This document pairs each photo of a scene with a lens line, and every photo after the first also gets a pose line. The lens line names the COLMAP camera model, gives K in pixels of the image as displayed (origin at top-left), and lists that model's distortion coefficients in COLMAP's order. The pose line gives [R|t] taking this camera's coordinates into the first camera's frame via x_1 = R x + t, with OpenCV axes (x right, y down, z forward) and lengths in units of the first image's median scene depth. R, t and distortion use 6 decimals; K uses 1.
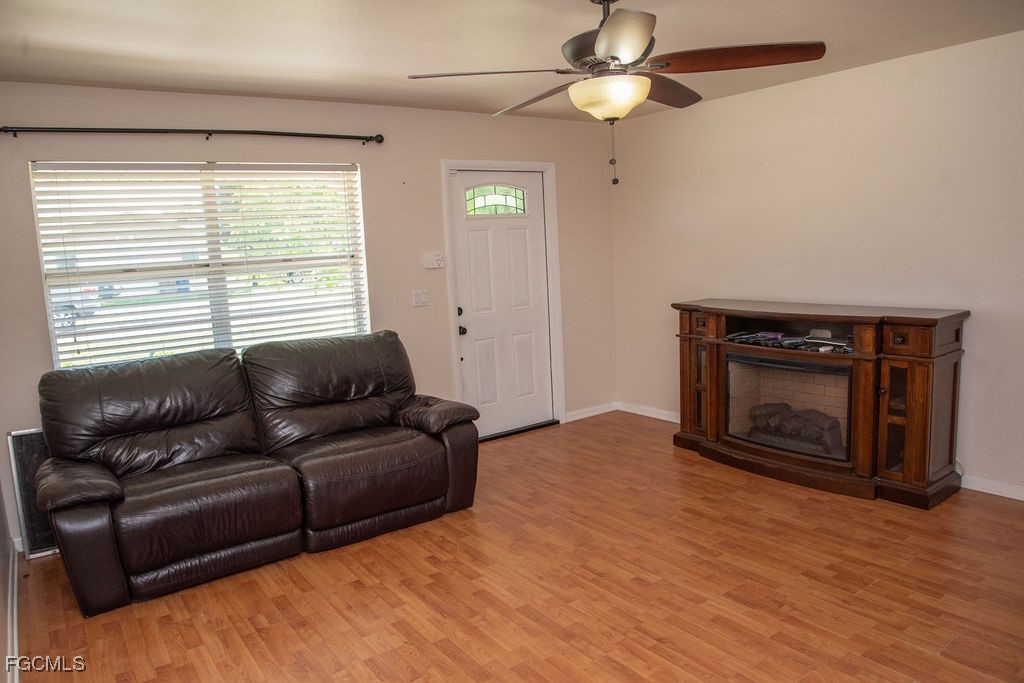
lens RADIAL K [[689.8, 0, 505.4], [0, 689.8, 343.9], [0, 0, 1]] dist [-0.086390, 0.027708]
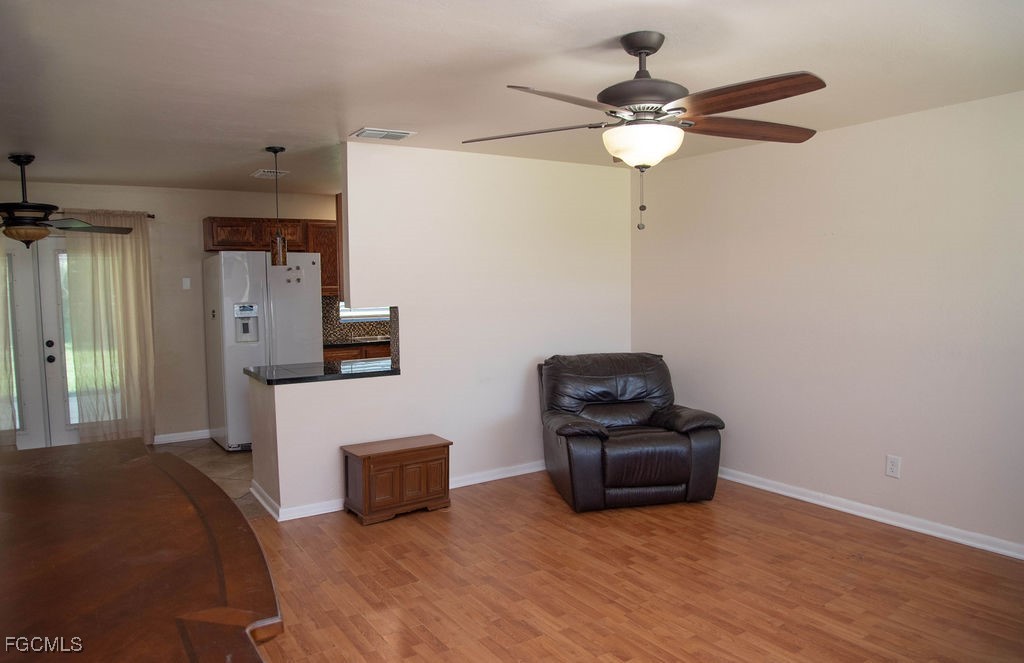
lens RADIAL K [[693.3, 0, 504.9], [0, 693.3, 333.6], [0, 0, 1]] dist [-0.065713, 0.005539]
pose [[-0.997054, 0.065905, 0.039237, 0.225222], [0.072726, 0.974863, 0.210601, -0.214892], [-0.024371, 0.212834, -0.976784, 1.400895]]
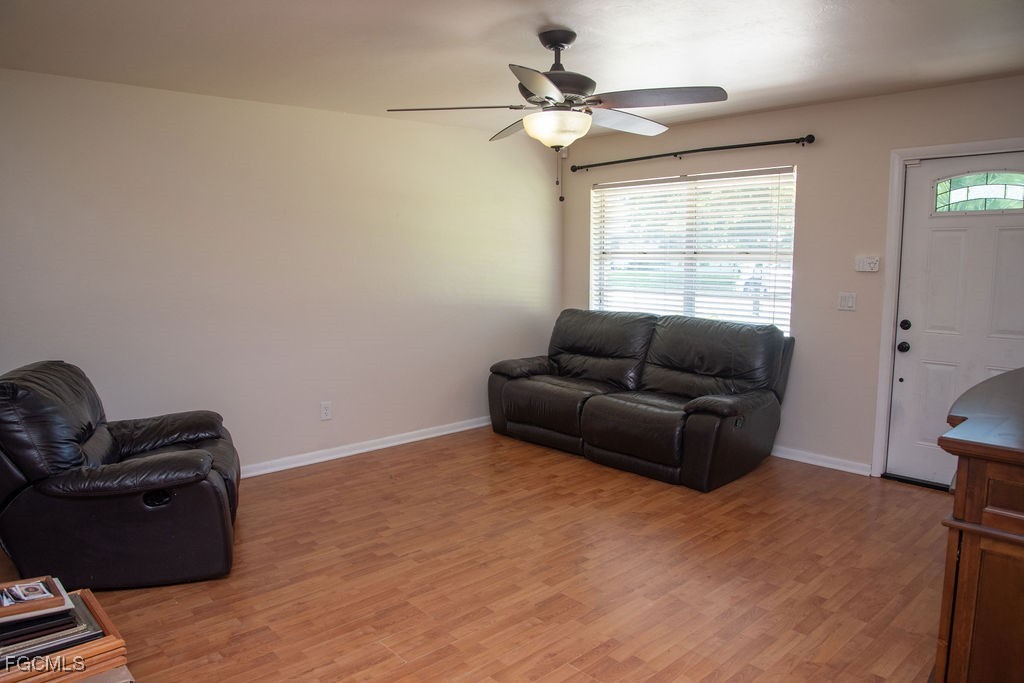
lens RADIAL K [[689.8, 0, 515.4], [0, 689.8, 345.0], [0, 0, 1]] dist [-0.086390, 0.027708]
pose [[0.134053, 0.179967, -0.974495, 0.925795], [-0.143693, 0.976508, 0.160573, -0.116852], [0.980501, 0.118503, 0.156764, 0.528945]]
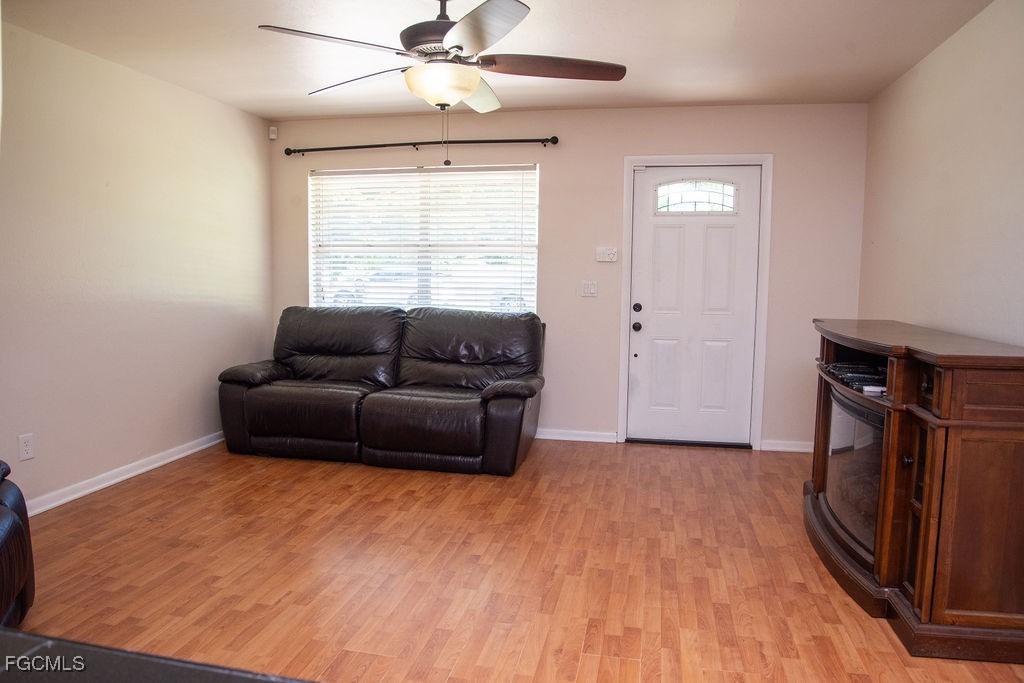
lens RADIAL K [[689.8, 0, 506.4], [0, 689.8, 342.5], [0, 0, 1]] dist [-0.086390, 0.027708]
pose [[0.679331, 0.131631, -0.721930, 0.712008], [-0.149567, 0.987966, 0.039396, -0.010185], [0.718428, 0.081214, 0.690844, 0.240630]]
